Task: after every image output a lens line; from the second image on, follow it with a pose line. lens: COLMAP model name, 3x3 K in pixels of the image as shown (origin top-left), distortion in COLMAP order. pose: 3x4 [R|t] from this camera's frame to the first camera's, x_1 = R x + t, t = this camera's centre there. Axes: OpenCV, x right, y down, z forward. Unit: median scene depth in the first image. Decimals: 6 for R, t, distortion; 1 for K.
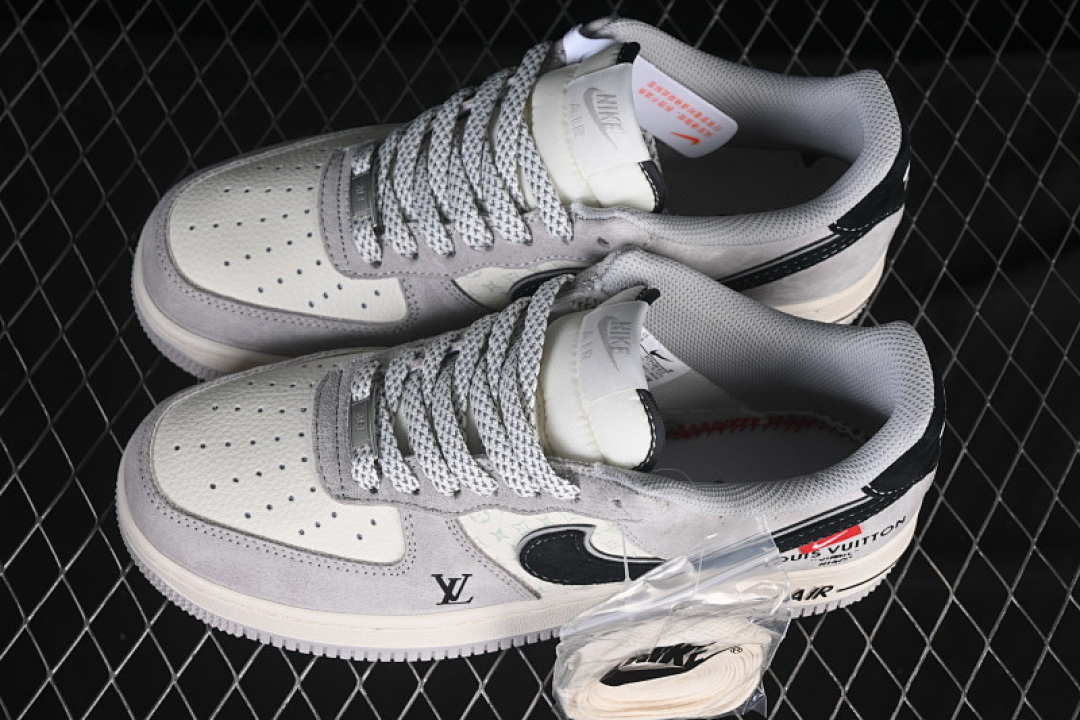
lens RADIAL K [[2338.1, 0, 569.5], [0, 2338.1, 360.3], [0, 0, 1]] dist [0.084099, 0.095099]
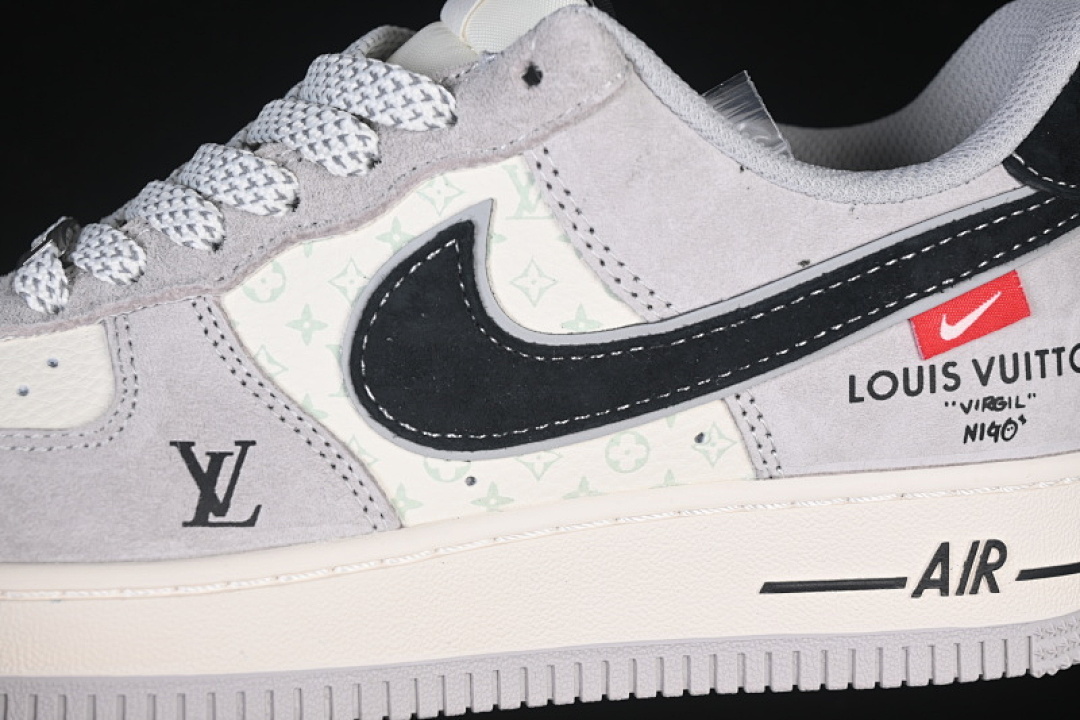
lens RADIAL K [[2338.1, 0, 569.5], [0, 2338.1, 360.3], [0, 0, 1]] dist [0.084099, 0.095099]
pose [[0.995164, -0.076589, 0.061500, -0.005776], [0.096709, 0.654427, -0.749915, 0.448227], [0.017188, 0.752236, 0.658670, 0.671681]]
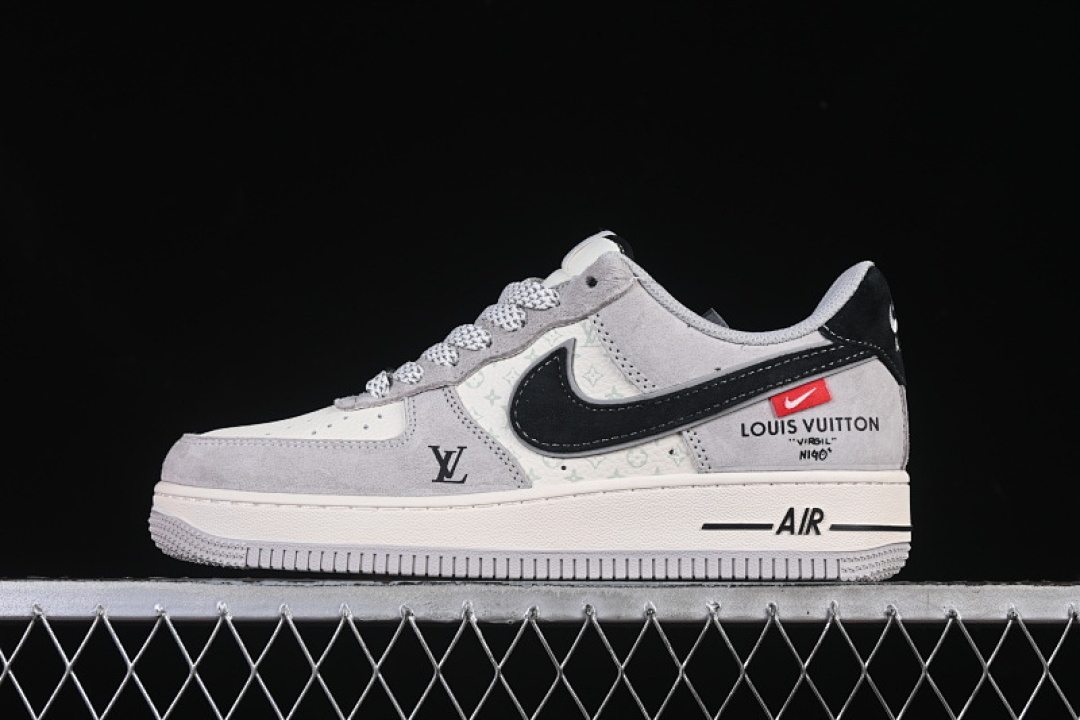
lens RADIAL K [[2338.1, 0, 569.5], [0, 2338.1, 360.3], [0, 0, 1]] dist [0.084099, 0.095099]
pose [[0.994091, -0.064358, -0.087416, 0.100198], [-0.047103, 0.469780, -0.881526, 1.007603], [0.097800, 0.880434, 0.463973, 0.477436]]
